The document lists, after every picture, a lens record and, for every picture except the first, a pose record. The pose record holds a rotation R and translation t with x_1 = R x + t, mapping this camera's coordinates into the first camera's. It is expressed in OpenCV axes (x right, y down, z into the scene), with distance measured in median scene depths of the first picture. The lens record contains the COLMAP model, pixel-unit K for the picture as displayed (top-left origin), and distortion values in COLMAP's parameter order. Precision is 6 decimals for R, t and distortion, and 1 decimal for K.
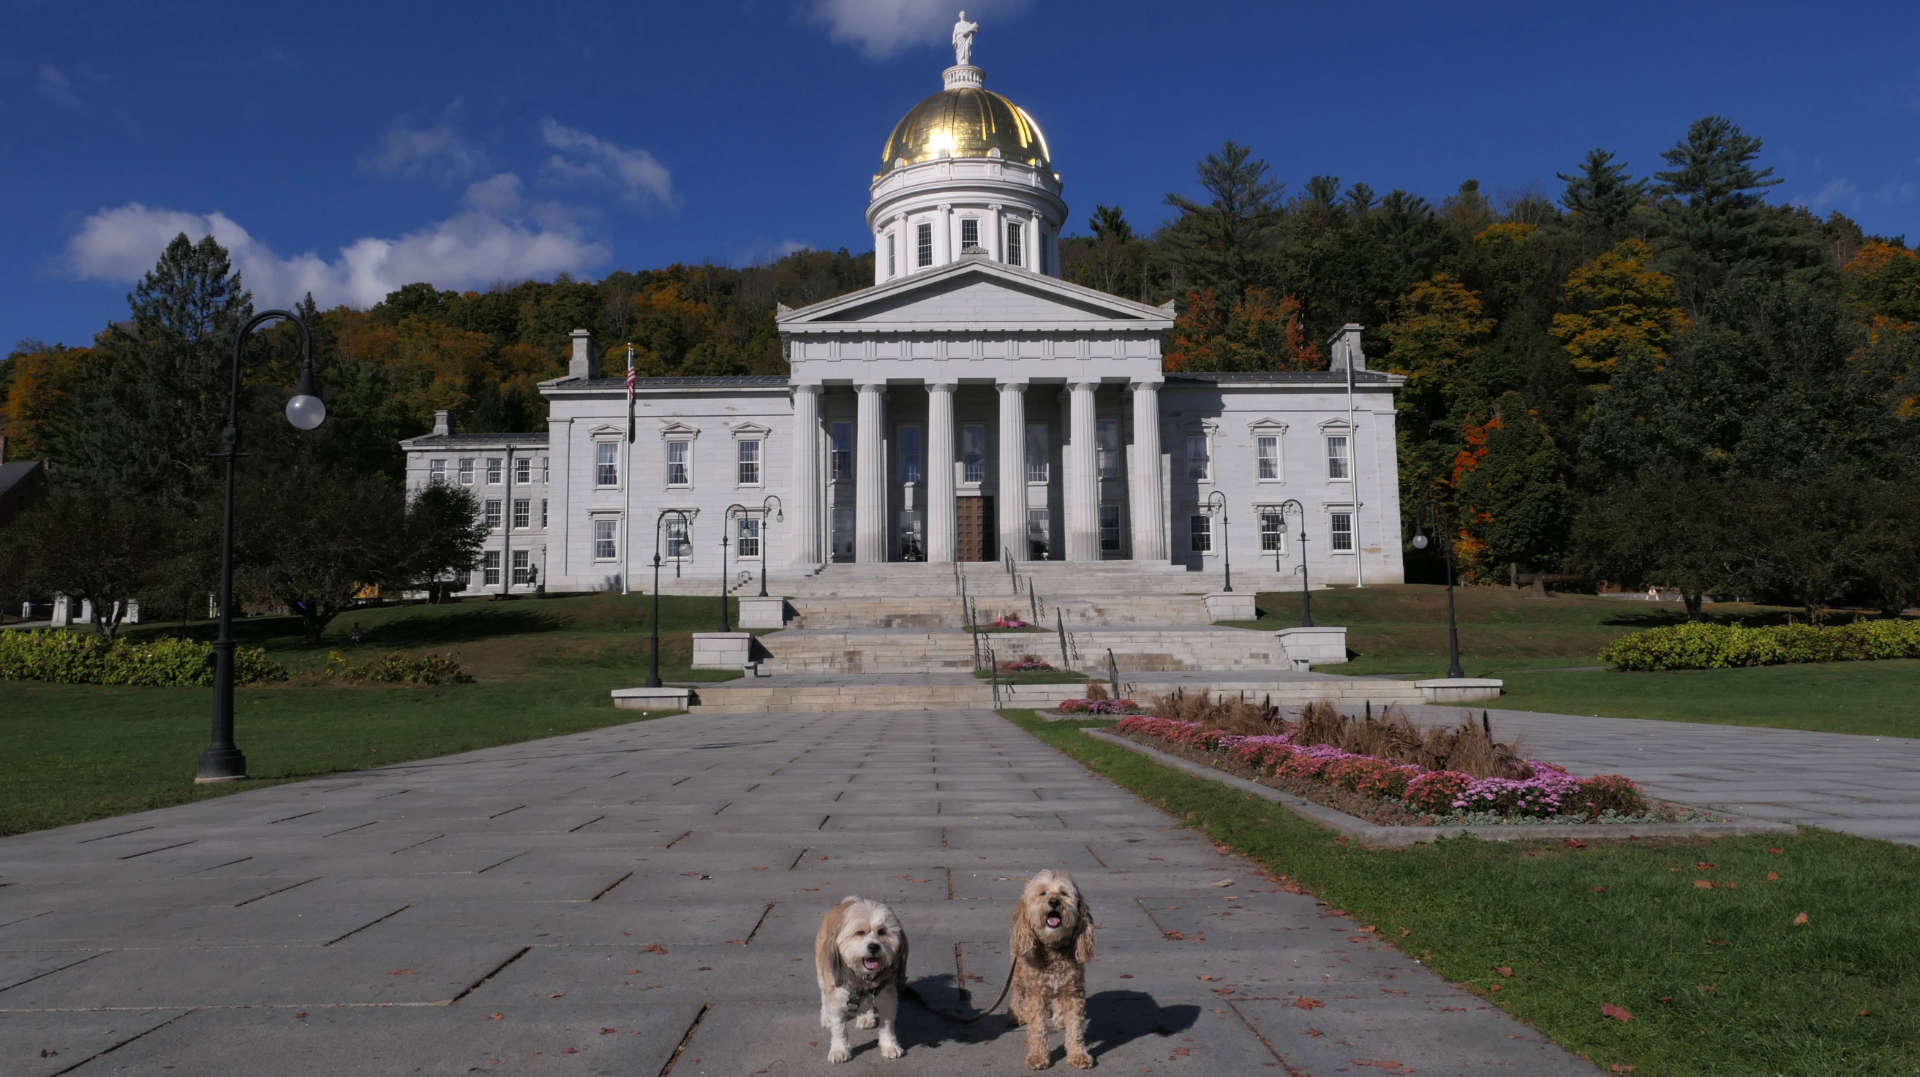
lens RADIAL K [[1424.9, 0, 960.0], [0, 1424.9, 538.5], [0, 0, 1]] dist [-0.004537, 0.004295]
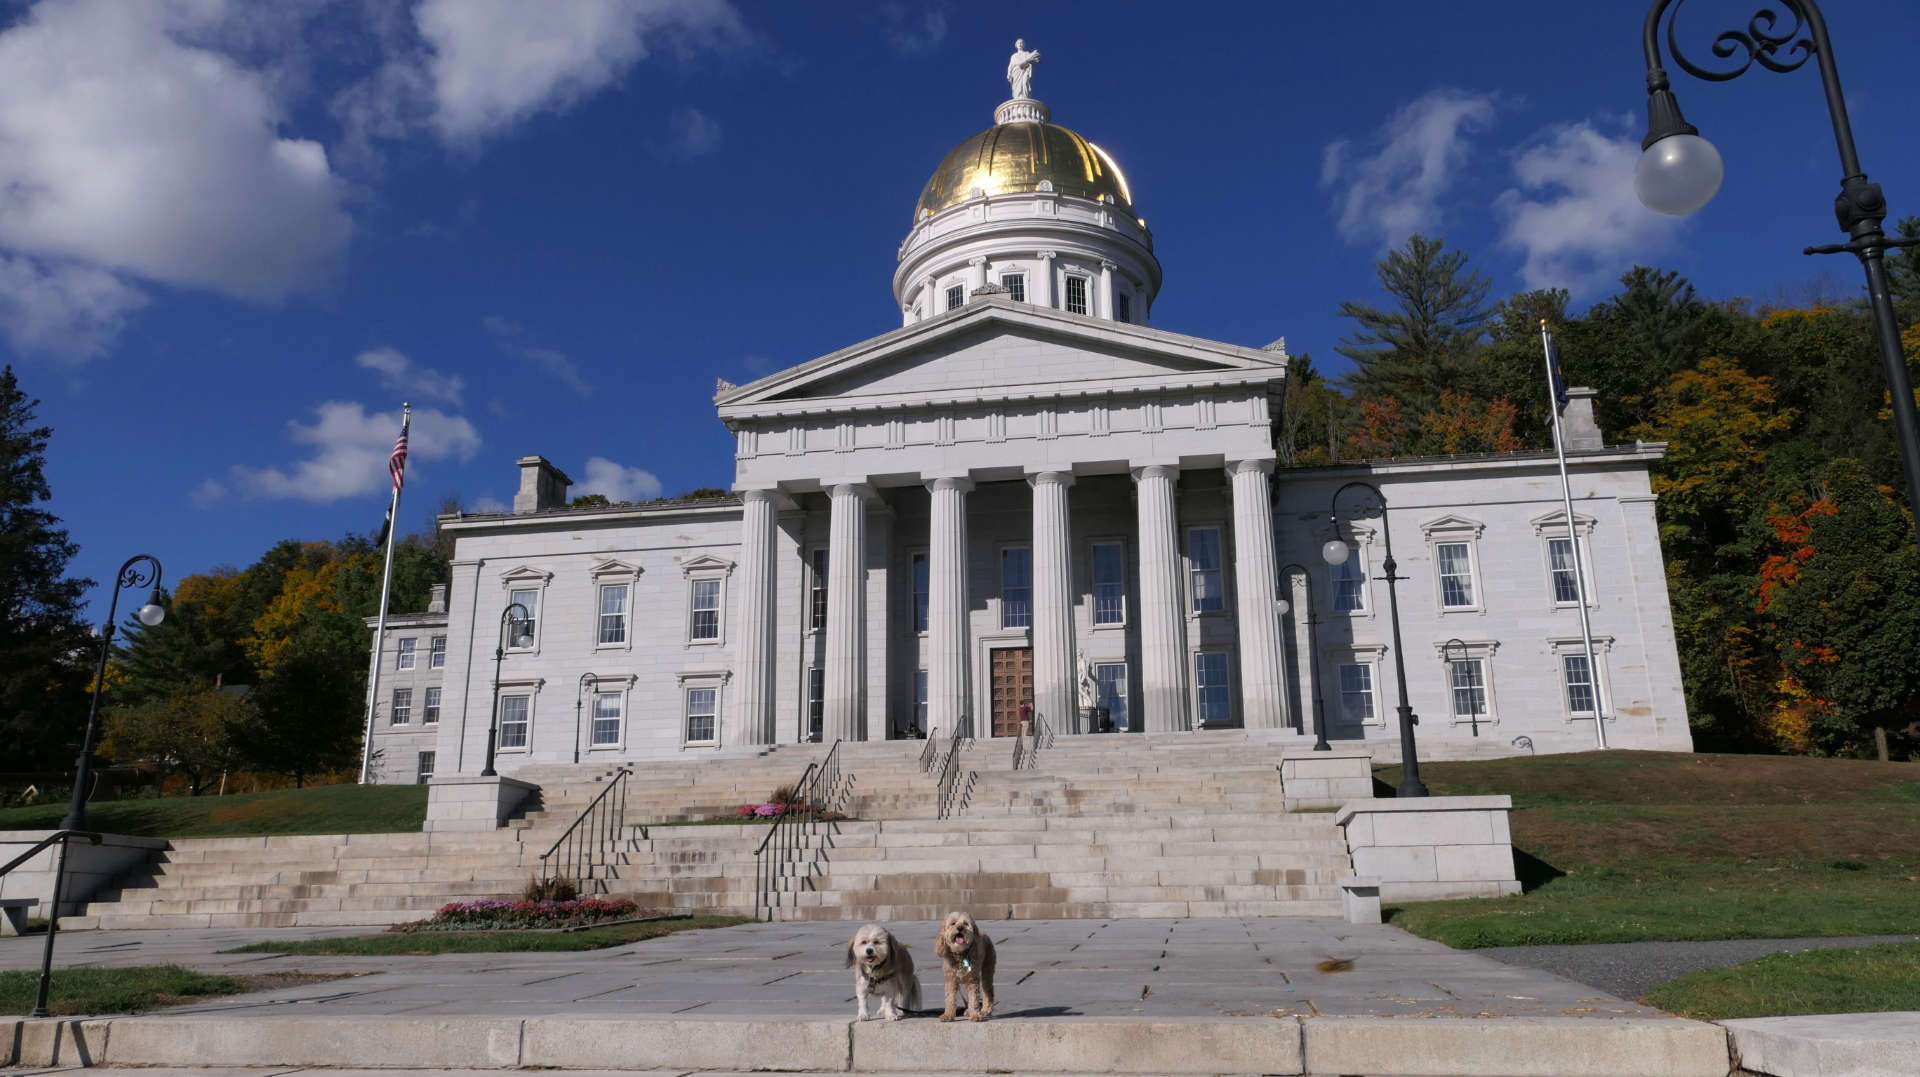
lens RADIAL K [[1424.9, 0, 960.0], [0, 1424.9, 538.5], [0, 0, 1]] dist [-0.004537, 0.004295]
pose [[0.984975, -0.044122, -0.166966, 0.100847], [0.017445, 0.987287, -0.157988, 0.027067], [0.171814, 0.152701, 0.973223, 0.315196]]
